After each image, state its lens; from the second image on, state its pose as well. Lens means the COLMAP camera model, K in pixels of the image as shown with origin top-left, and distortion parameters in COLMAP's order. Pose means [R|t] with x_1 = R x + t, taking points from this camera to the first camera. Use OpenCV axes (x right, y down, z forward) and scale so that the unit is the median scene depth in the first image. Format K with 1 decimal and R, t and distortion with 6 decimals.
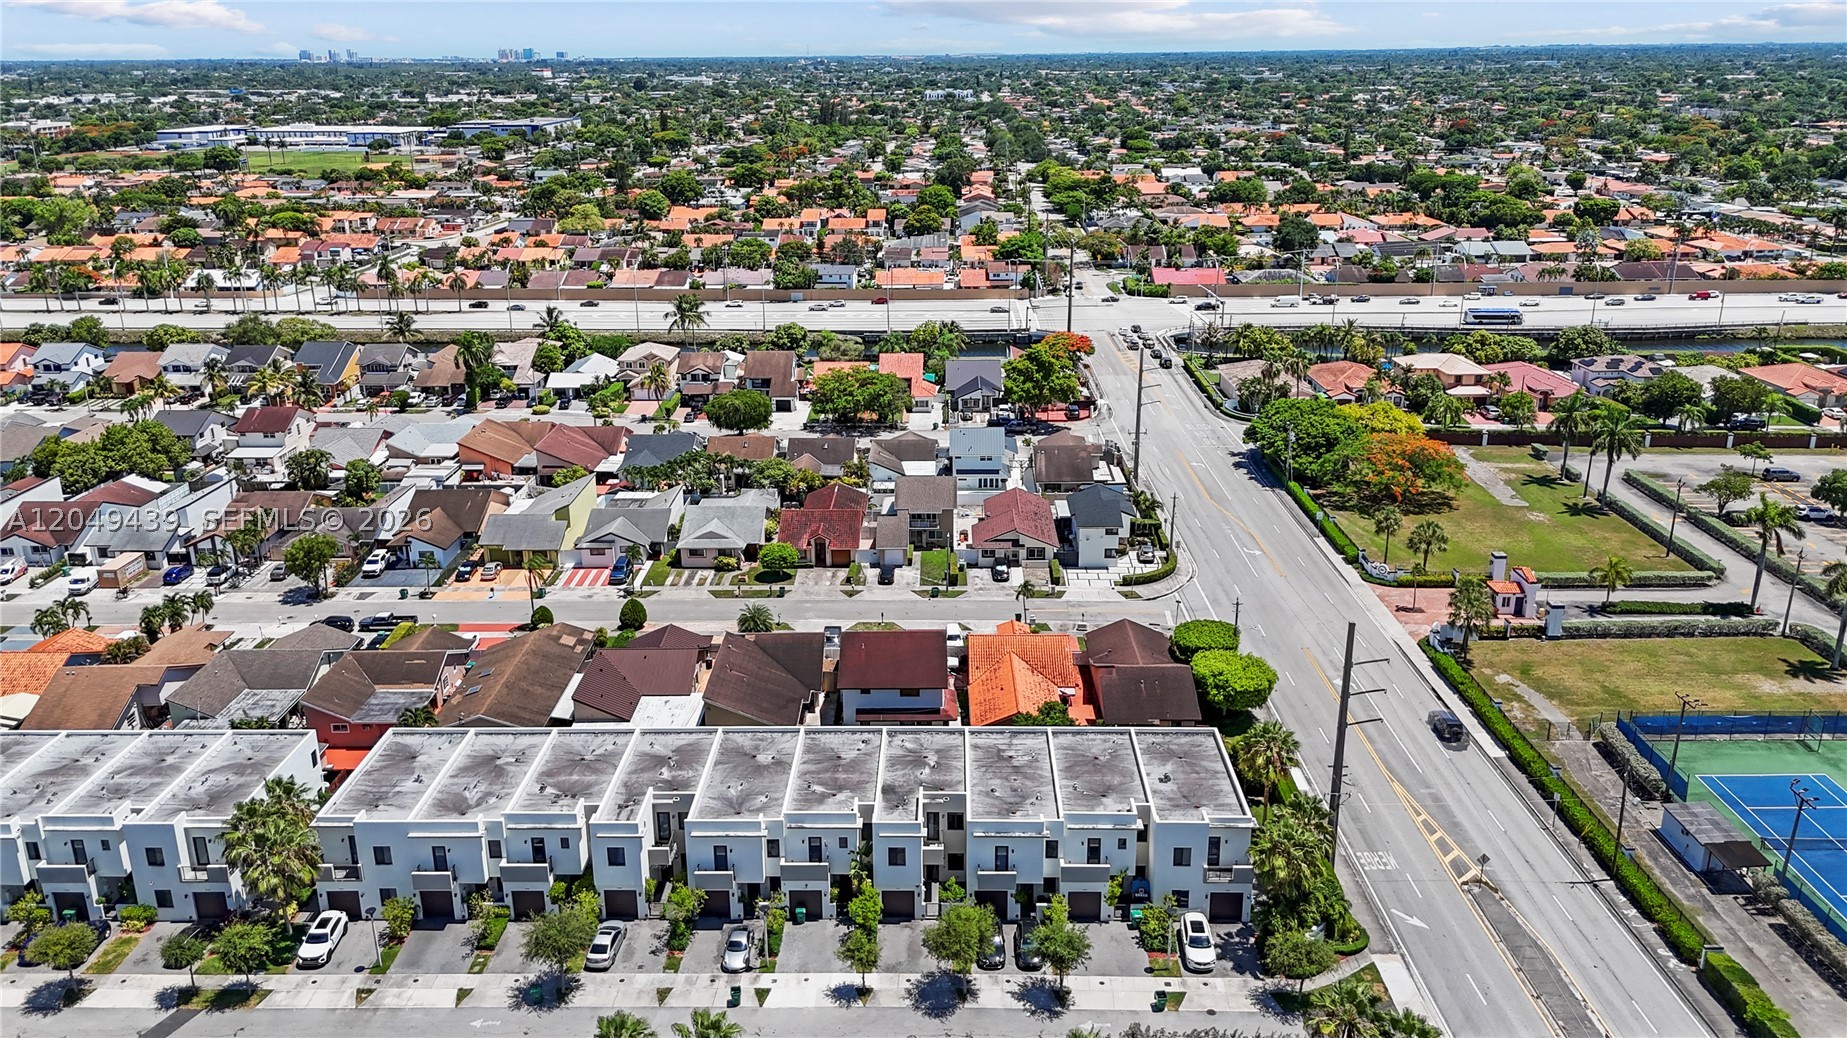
lens RADIAL K [[1368.1, 0, 931.5], [0, 1368.1, 516.3], [0, 0, 1]] dist [0.087322, -0.080139]
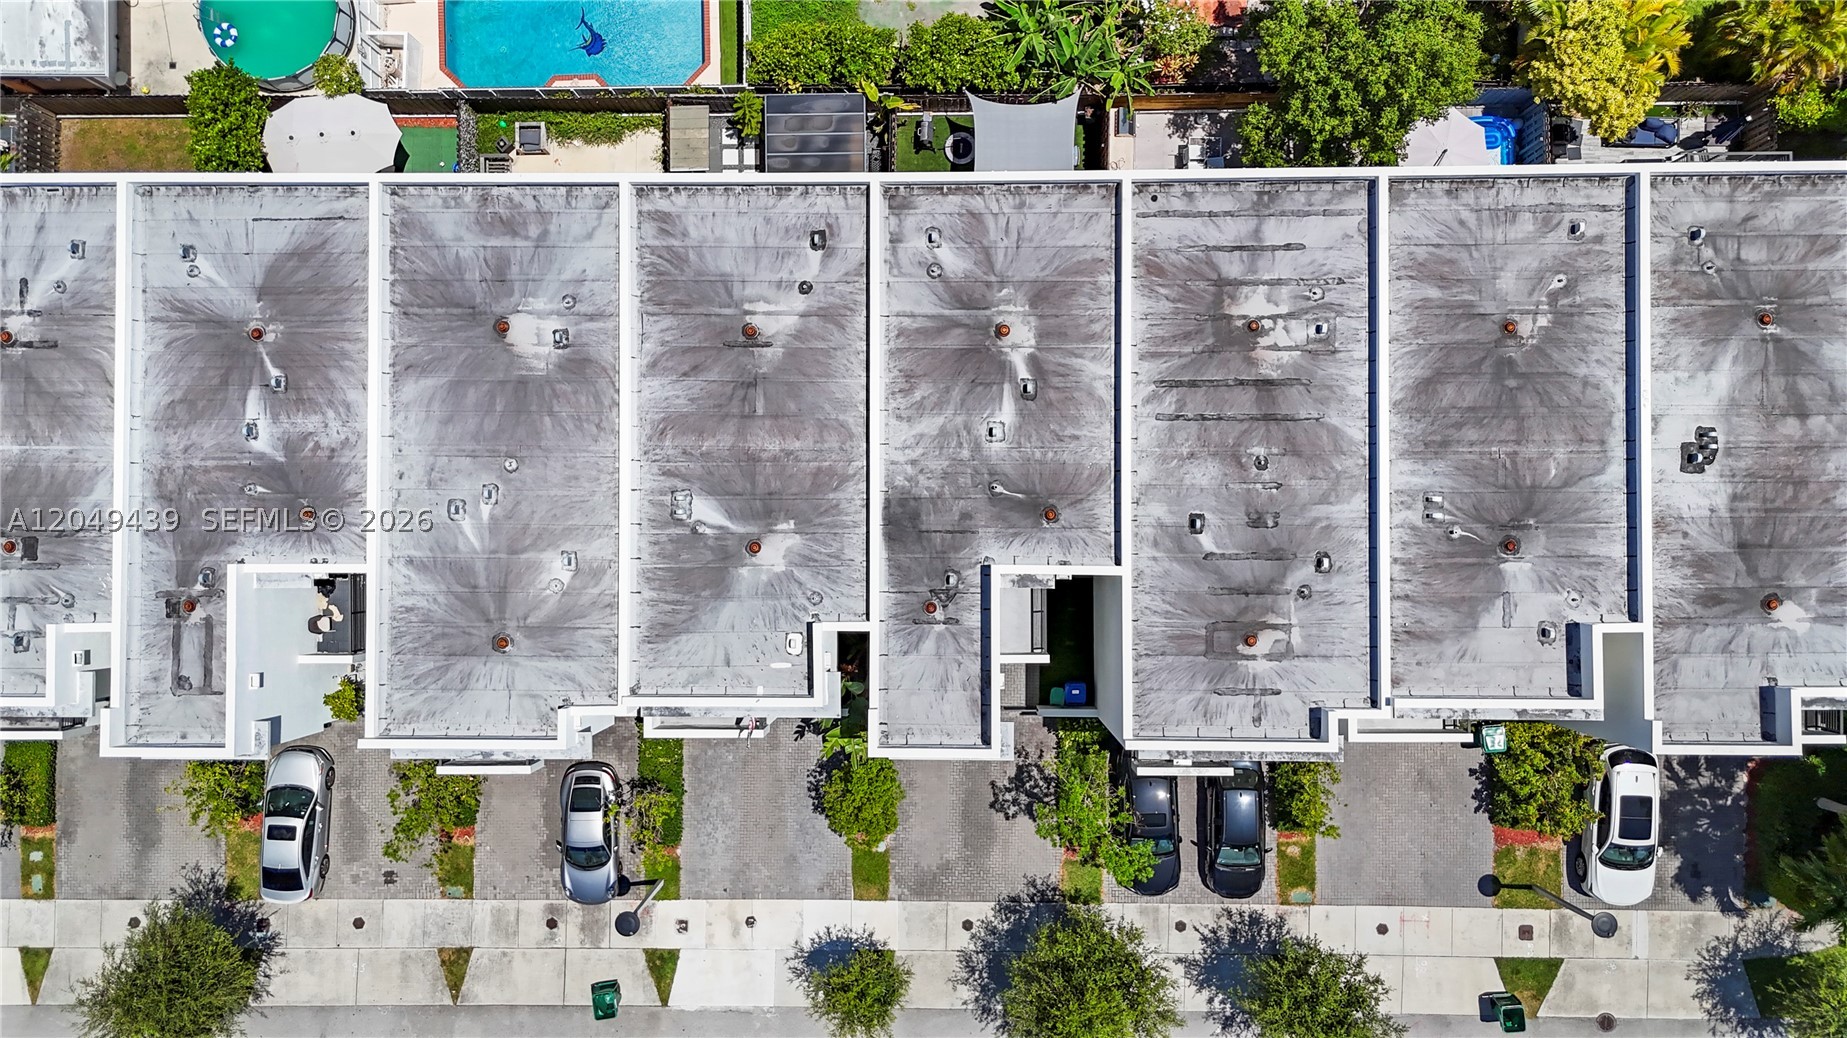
lens RADIAL K [[1368.1, 0, 931.5], [0, 1368.1, 516.3], [0, 0, 1]] dist [0.087322, -0.080139]
pose [[0.999774, -0.009826, -0.018830, -0.018458], [0.021043, 0.337575, 0.941063, -0.151828], [-0.002891, -0.941247, 0.337705, 0.966283]]
